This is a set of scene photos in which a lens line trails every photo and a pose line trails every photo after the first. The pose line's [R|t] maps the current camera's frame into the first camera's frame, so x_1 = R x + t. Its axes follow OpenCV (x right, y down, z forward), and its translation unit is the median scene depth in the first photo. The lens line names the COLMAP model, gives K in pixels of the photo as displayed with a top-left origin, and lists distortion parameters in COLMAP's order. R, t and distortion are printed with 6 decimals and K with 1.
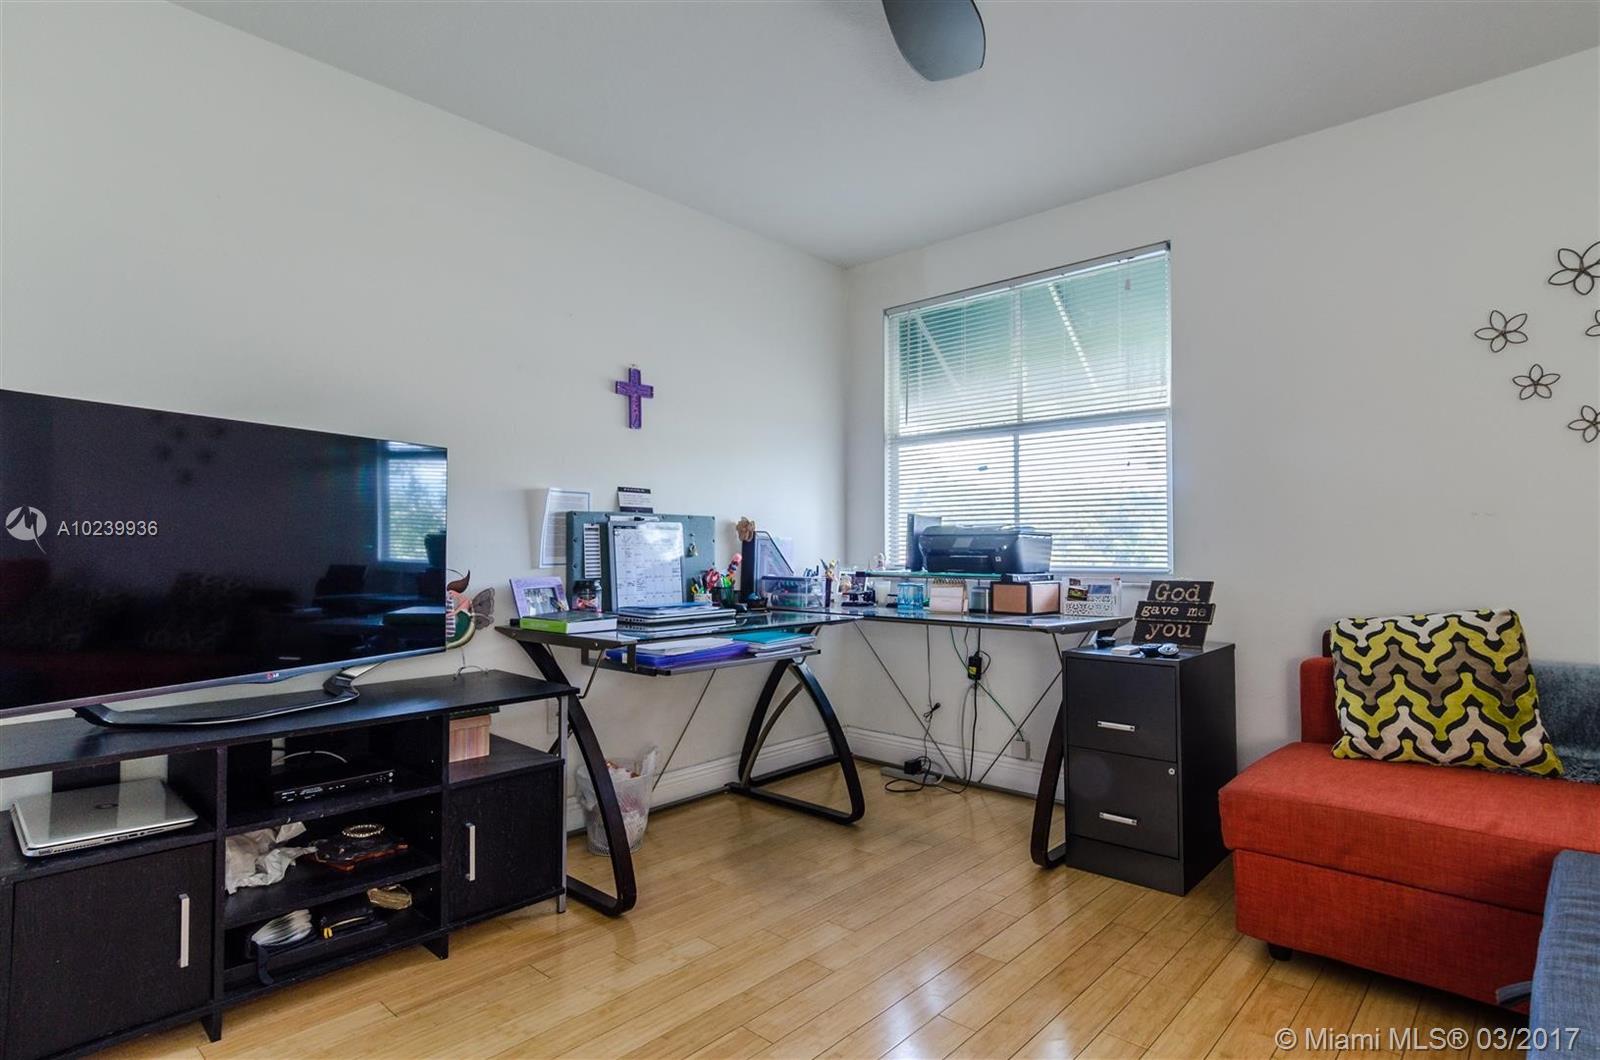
lens RADIAL K [[847.8, 0, 807.9], [0, 847.8, 530.2], [0, 0, 1]] dist [0.005313, -0.007647]
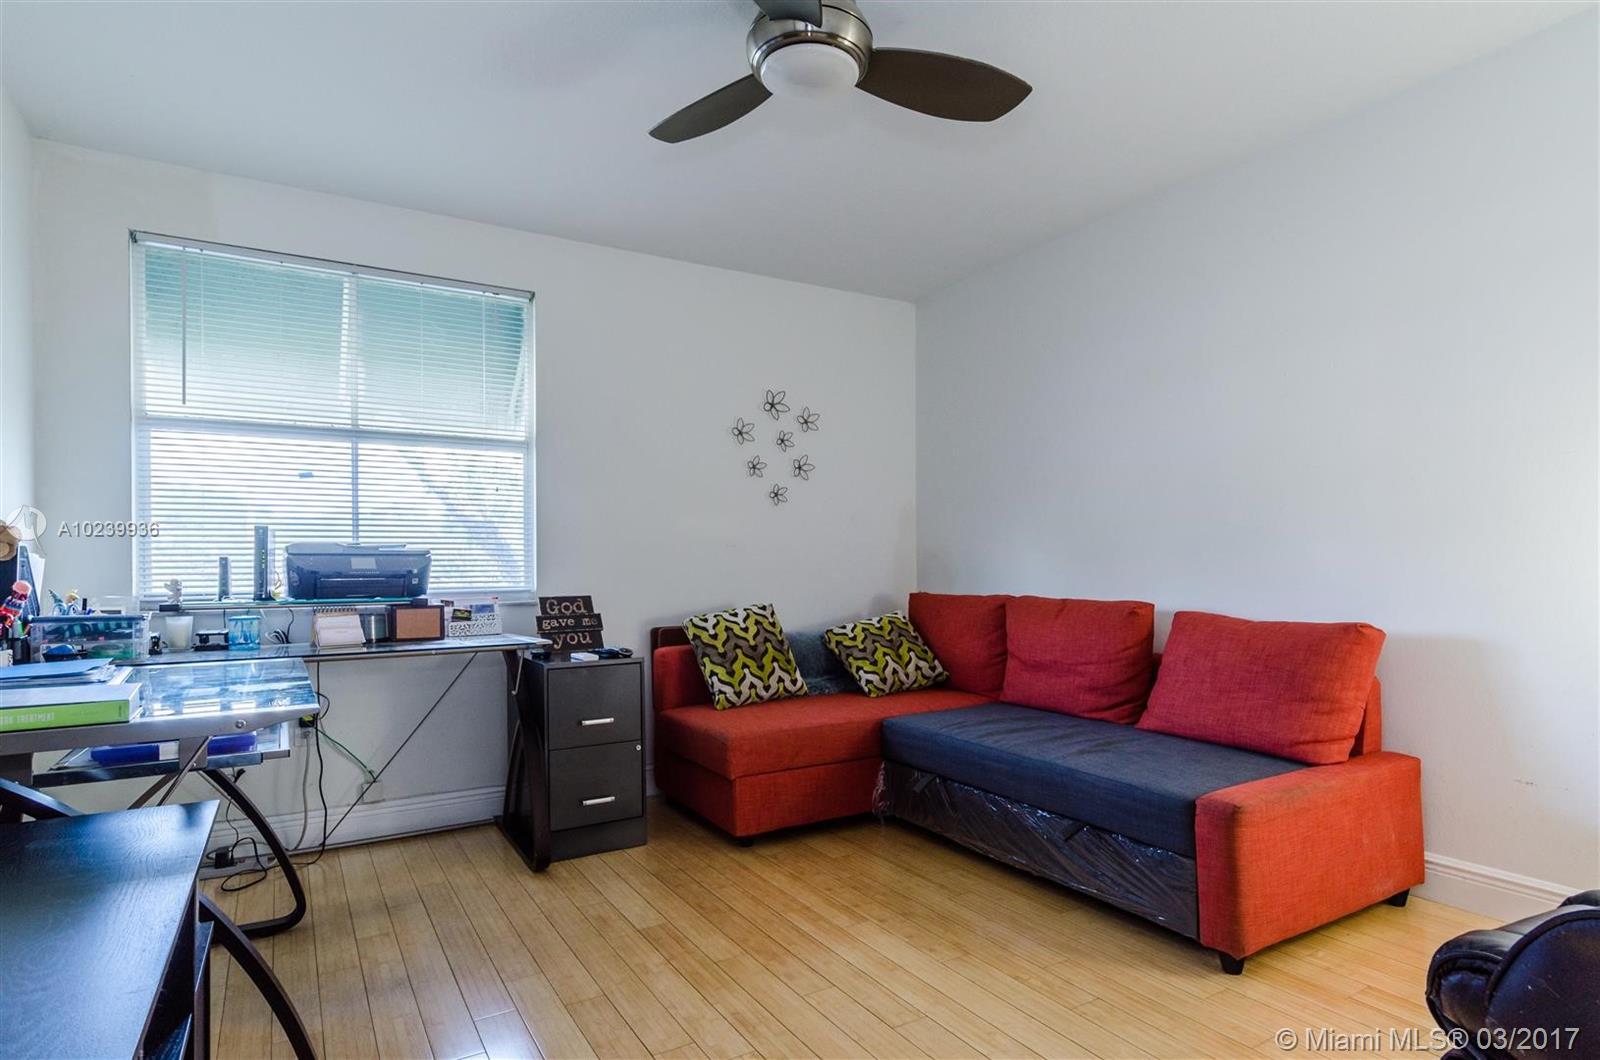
lens RADIAL K [[847.8, 0, 849.5], [0, 847.8, 567.5], [0, 0, 1]] dist [0.005313, -0.007647]
pose [[0.262273, 0.001078, 0.964993, -0.585795], [-0.008225, 0.999966, 0.001118, 0.016298], [-0.964959, -0.008230, 0.262273, 0.329668]]
